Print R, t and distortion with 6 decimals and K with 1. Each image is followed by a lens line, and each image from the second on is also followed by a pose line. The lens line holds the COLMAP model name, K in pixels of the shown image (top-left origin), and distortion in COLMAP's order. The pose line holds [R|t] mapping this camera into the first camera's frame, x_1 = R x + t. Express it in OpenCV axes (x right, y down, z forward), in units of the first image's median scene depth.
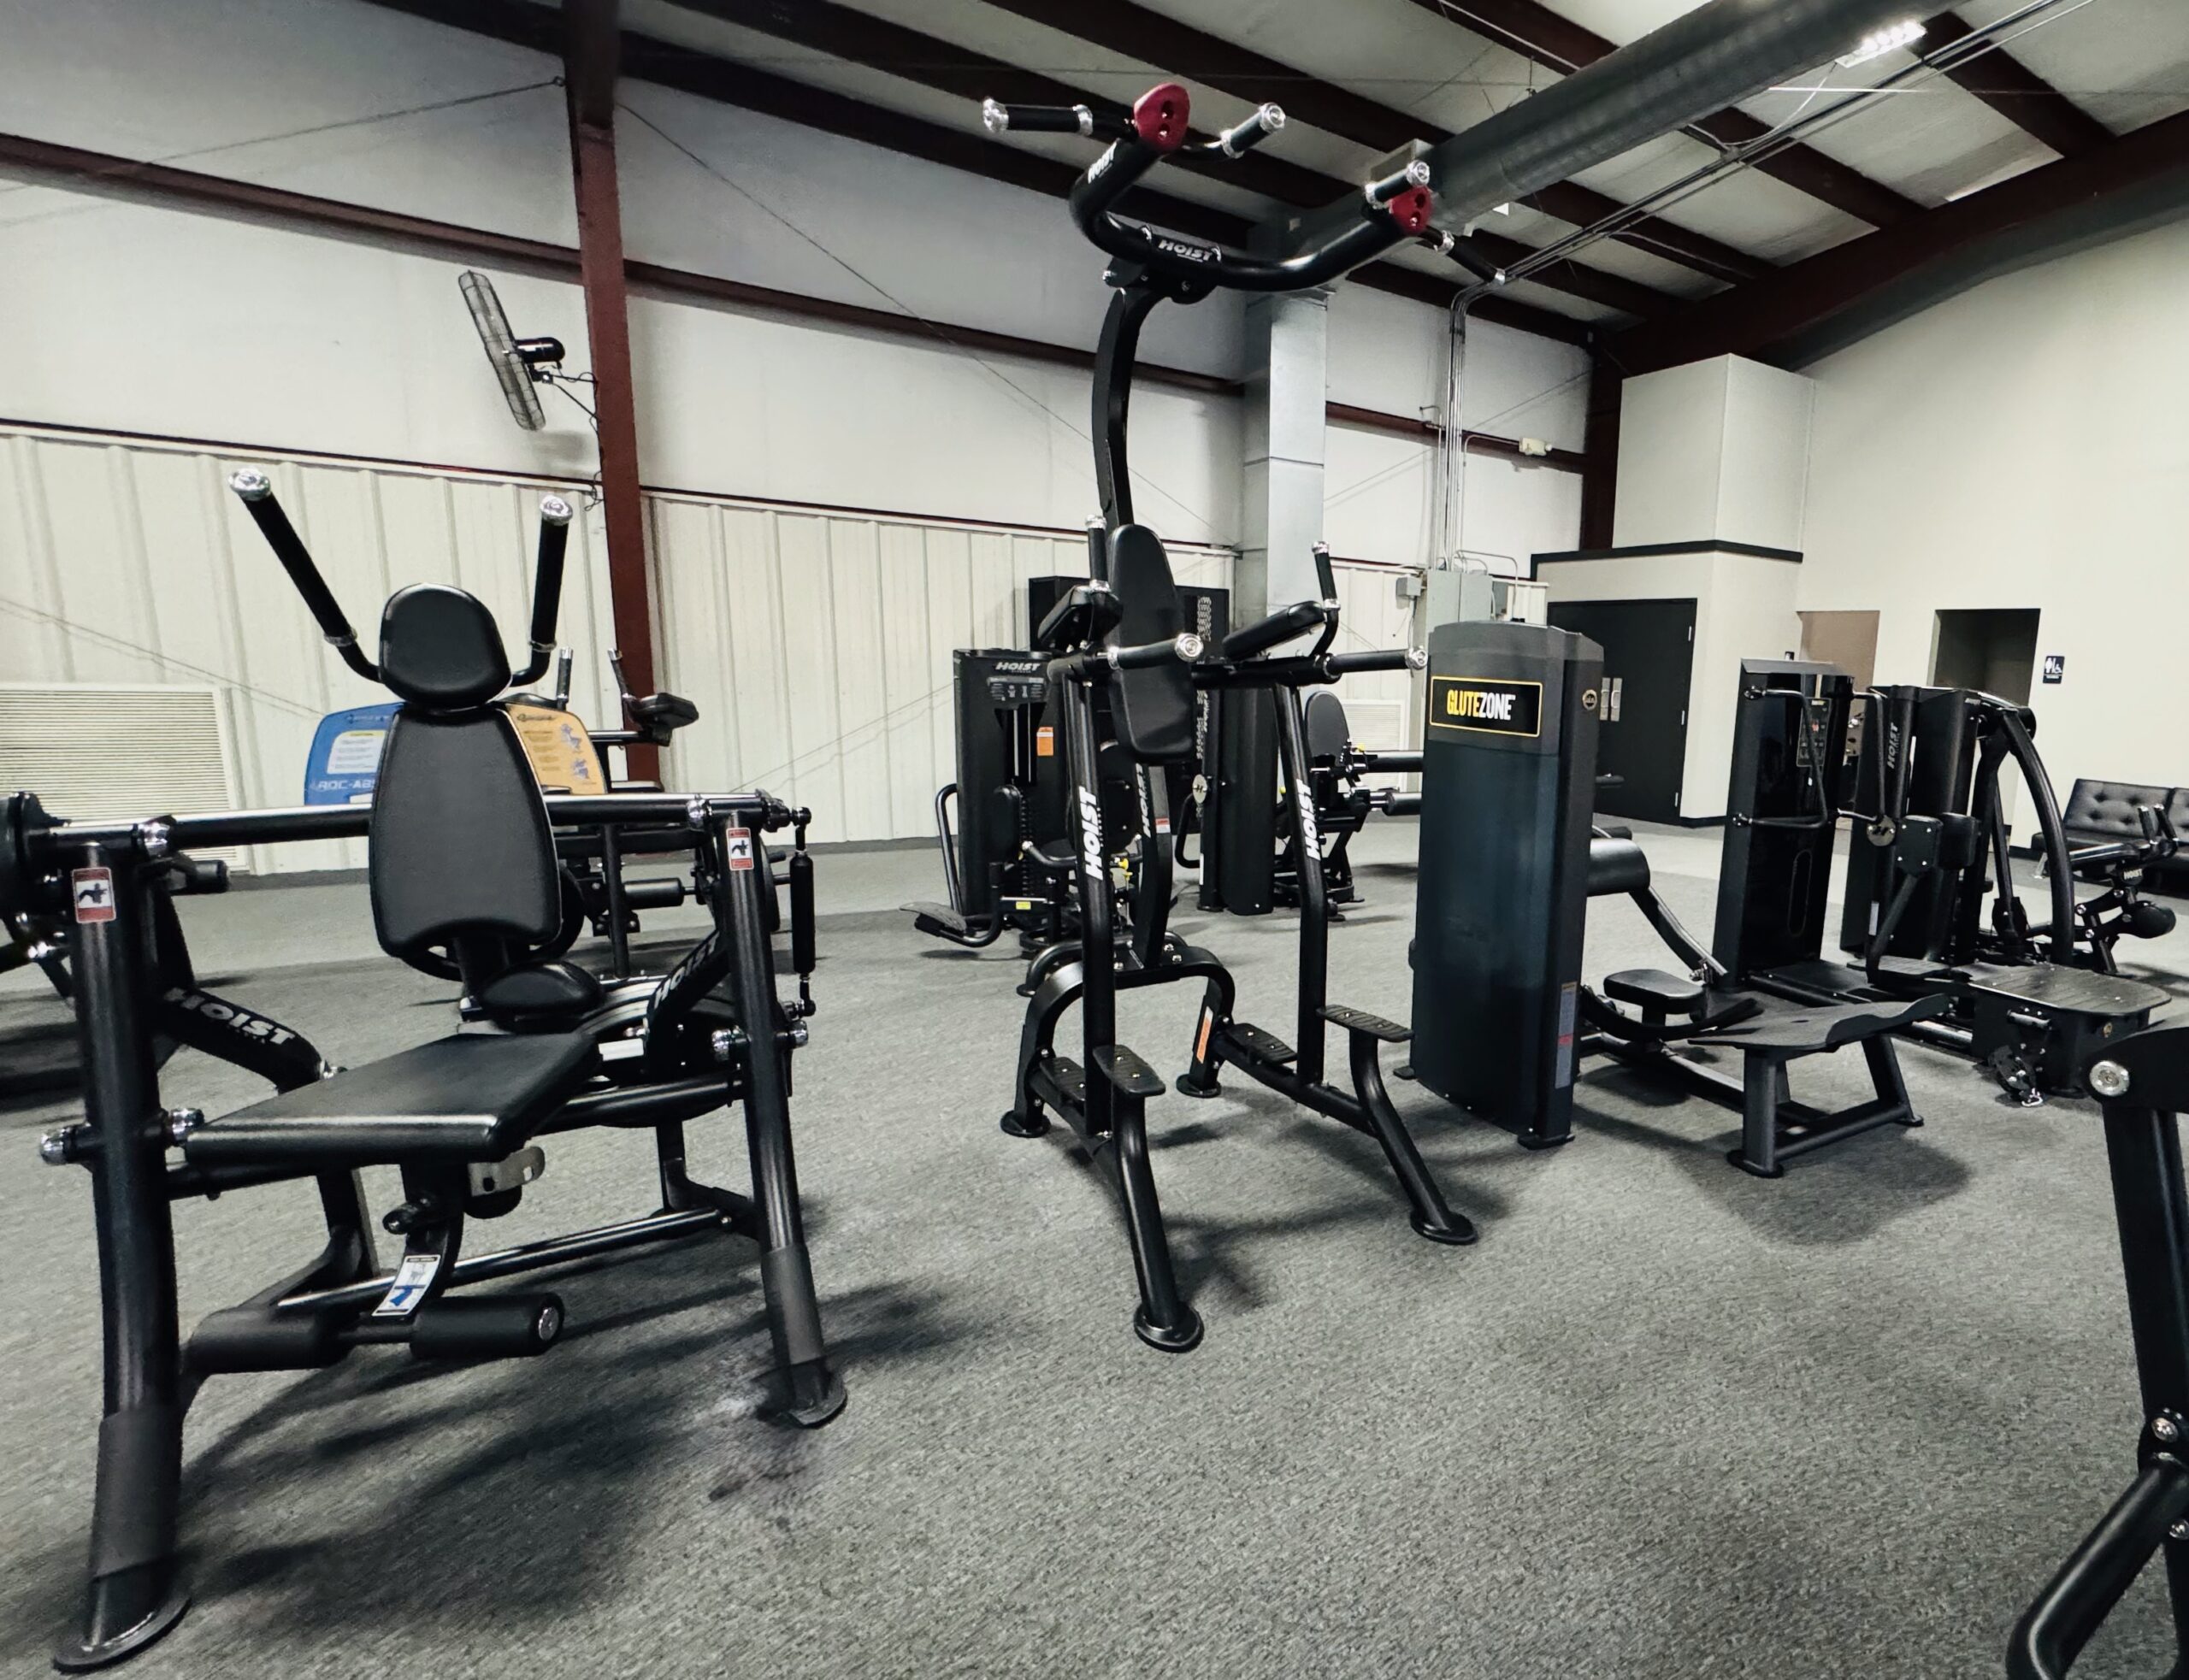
lens RADIAL K [[1133.2, 0, 1385.2], [0, 1133.2, 865.1], [0, 0, 1]] dist [-0.005839, 0.004030]
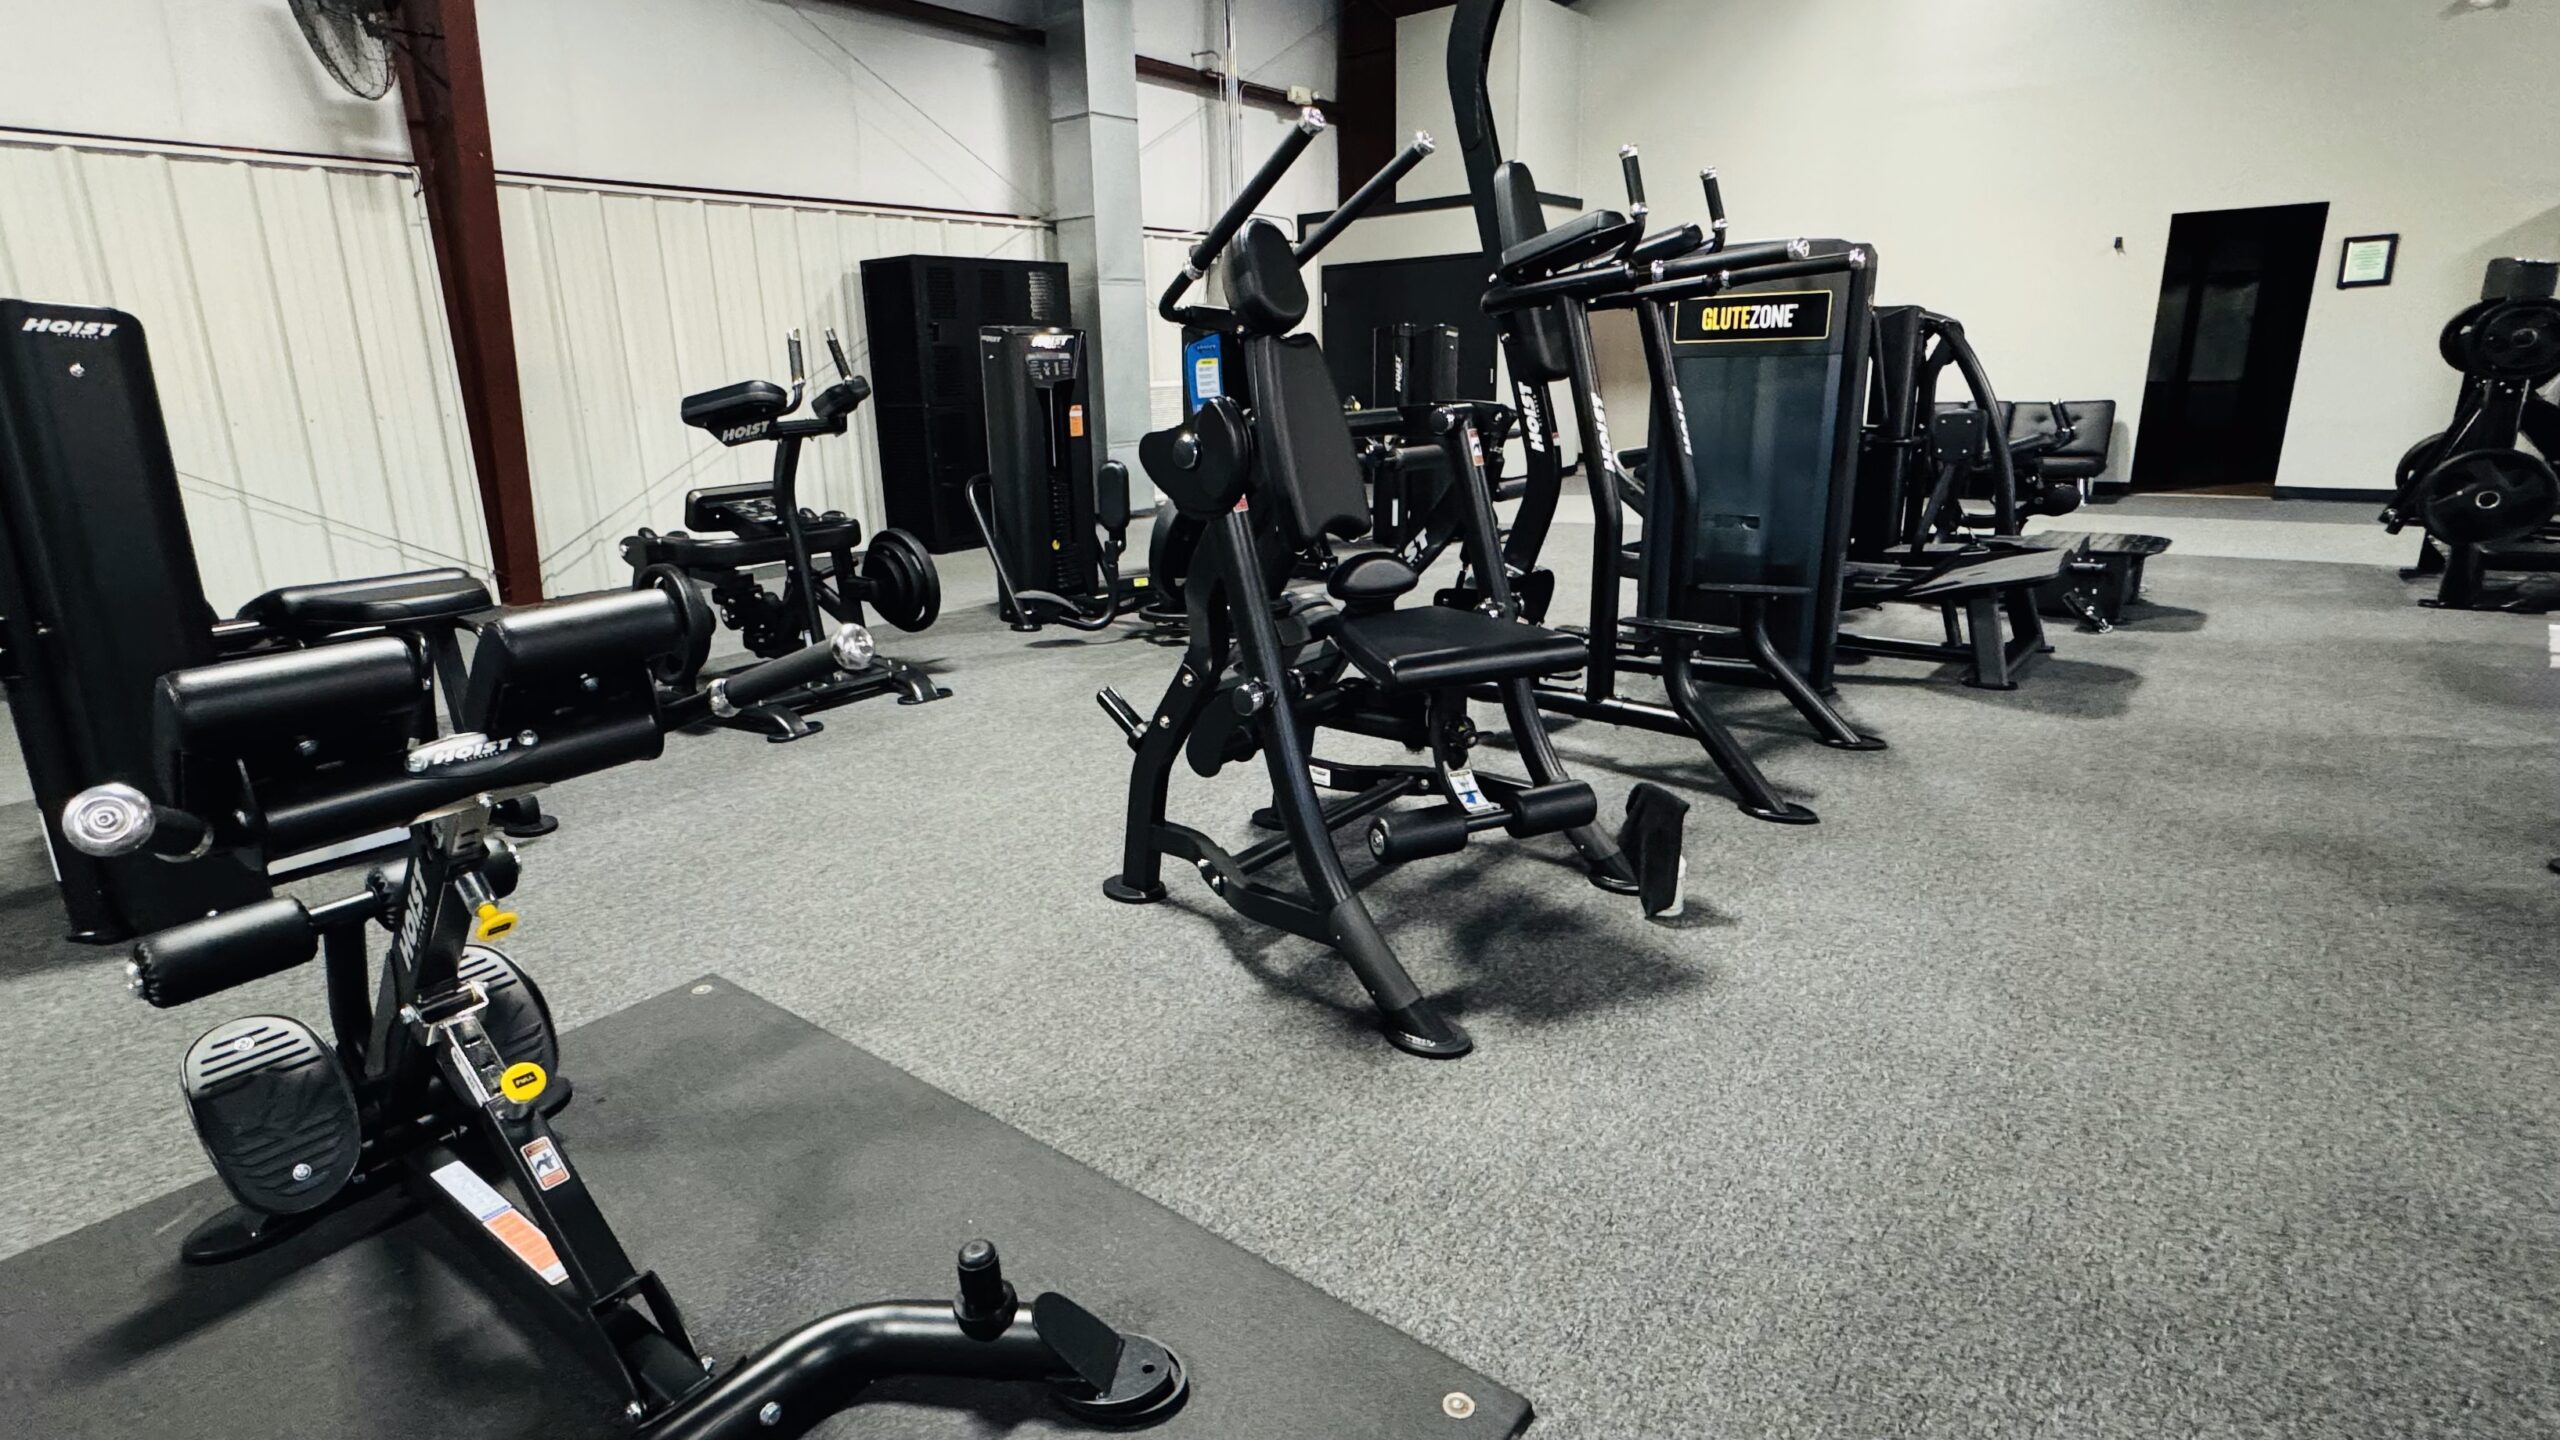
lens RADIAL K [[1279.3, 0, 1213.5], [0, 1279.3, 702.7], [0, 0, 1]] dist [0.000864, 0.000149]
pose [[0.969605, -0.125534, 0.210017, -0.293004], [0.107434, 0.989613, 0.095525, 0.023447], [-0.219827, -0.070058, 0.973020, -0.061118]]
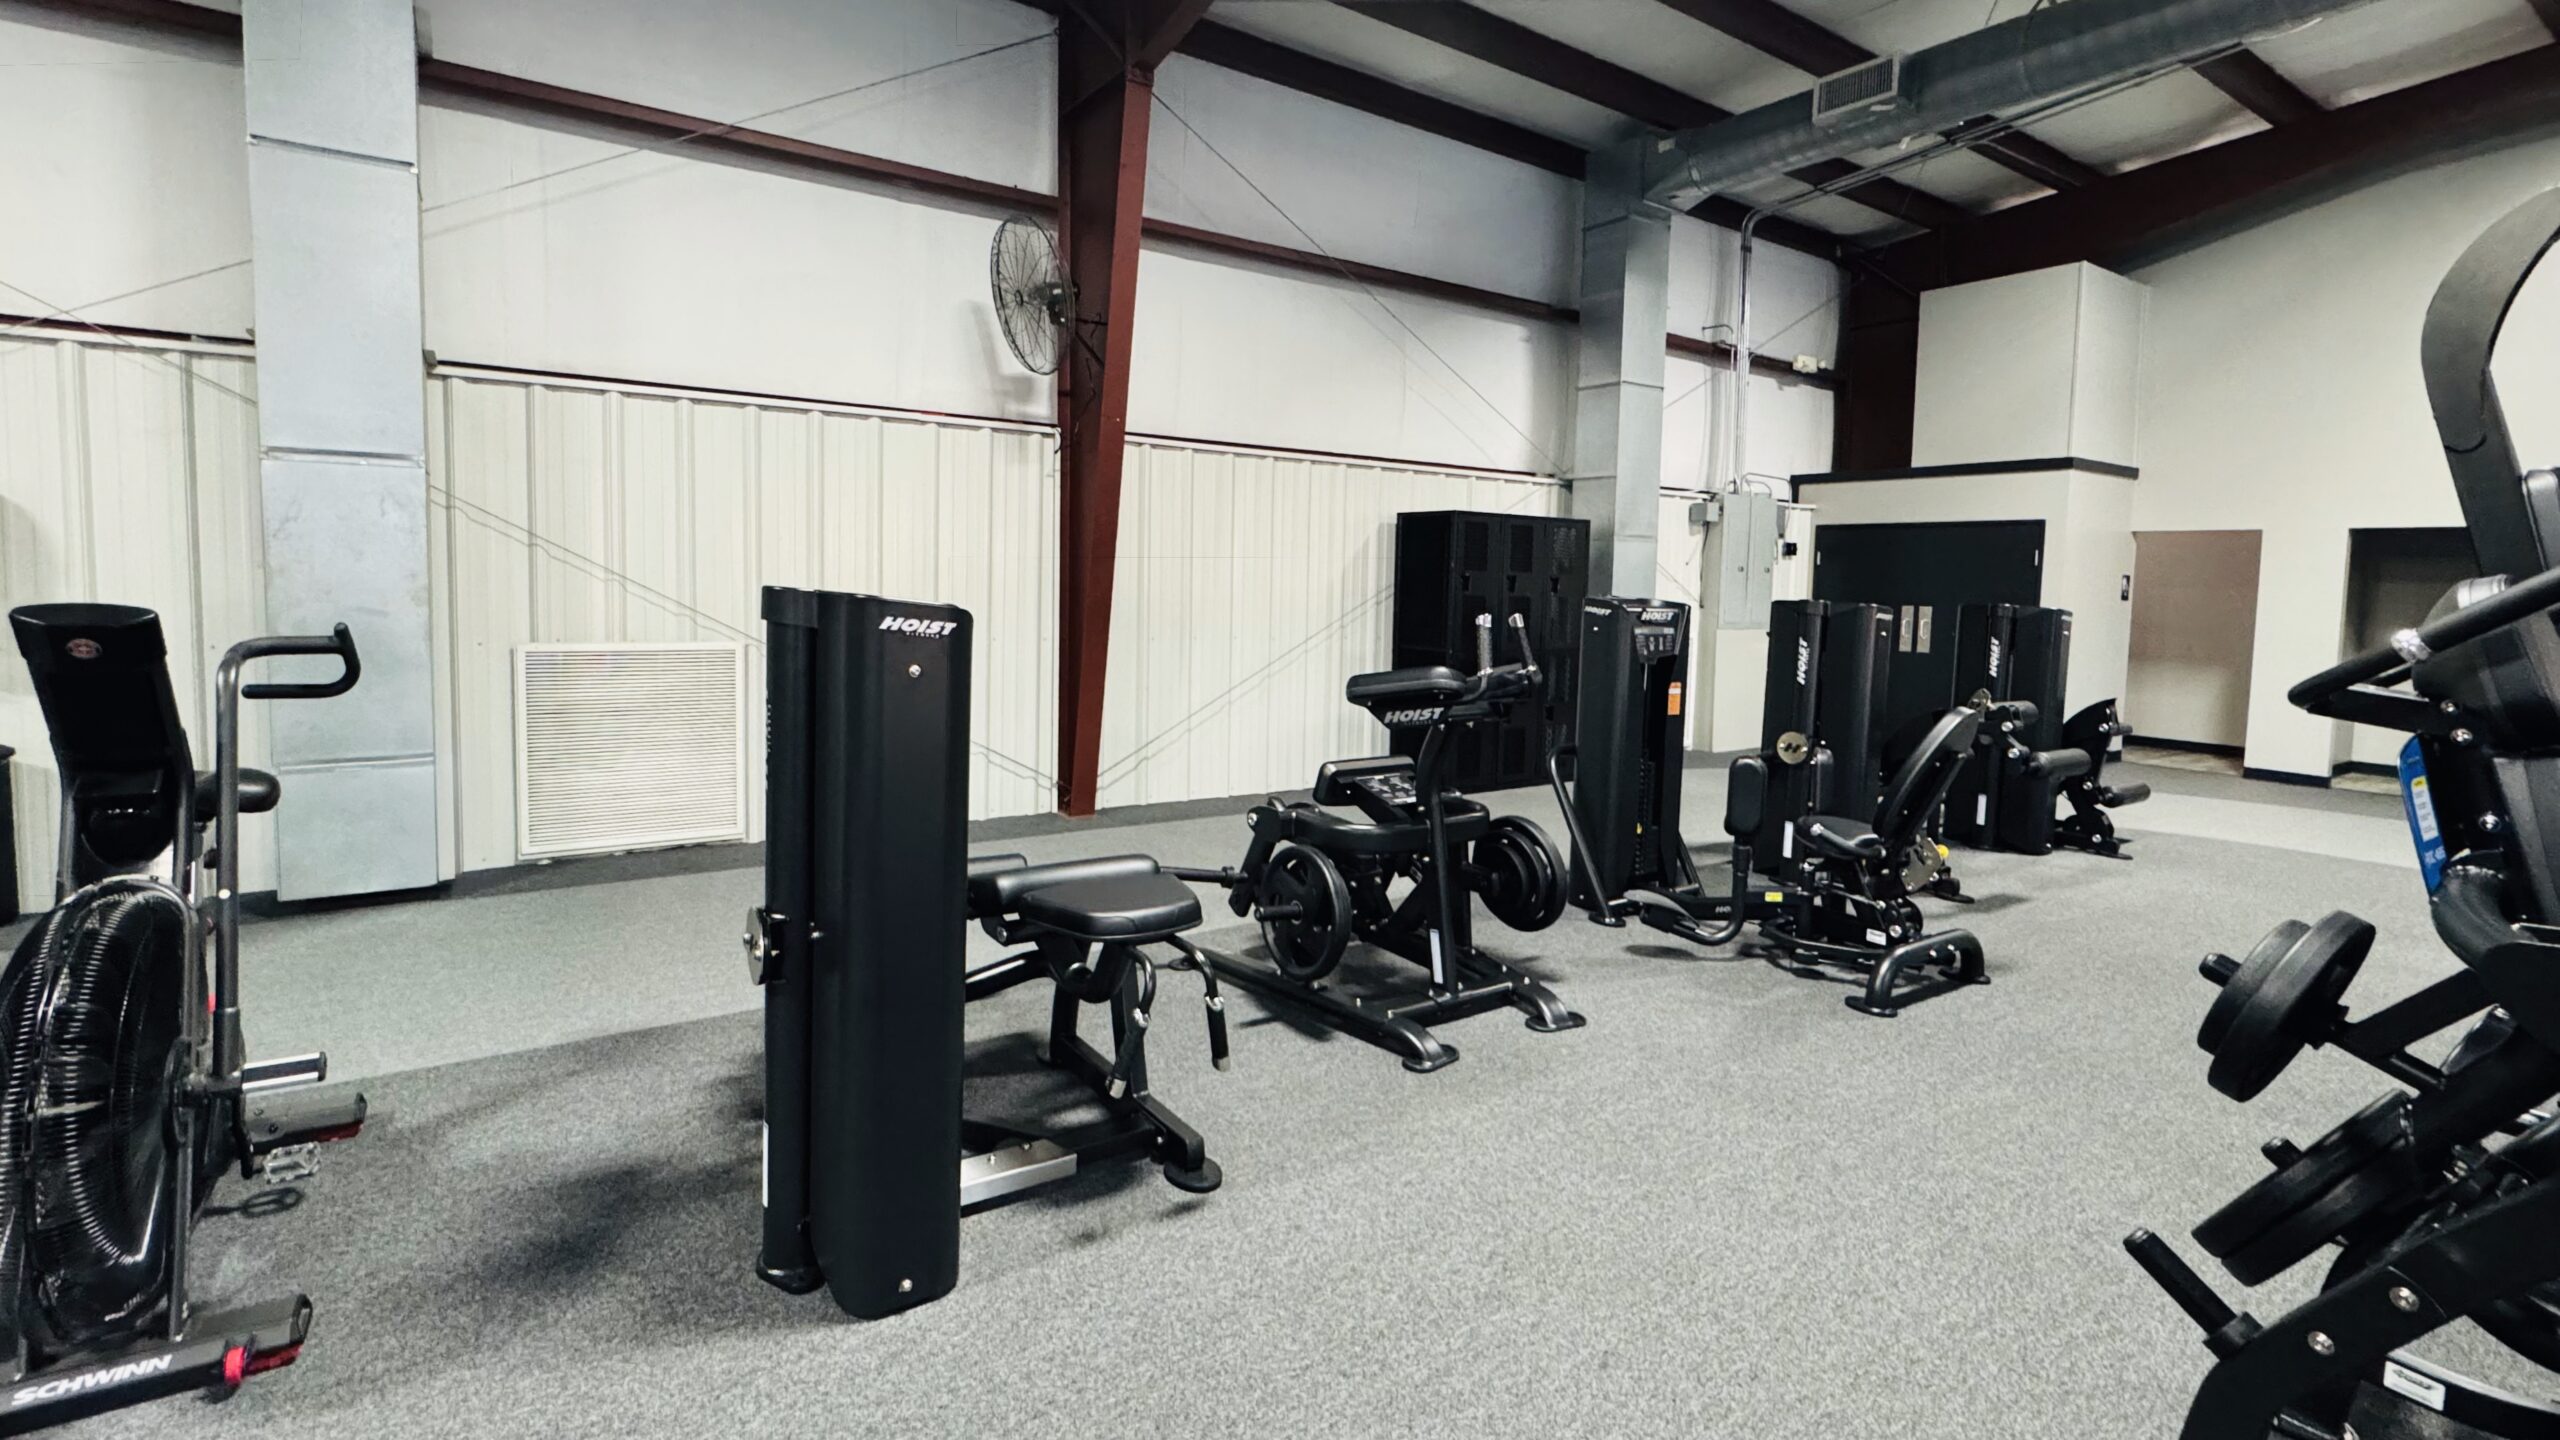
lens RADIAL K [[1151.1, 0, 1209.5], [0, 1151.1, 652.9], [0, 0, 1]] dist [0.001340, 0.001287]
pose [[0.997577, -0.008423, -0.069062, -0.395791], [0.000541, 0.993553, -0.113364, -0.028163], [0.069572, 0.113052, 0.991150, 0.051402]]
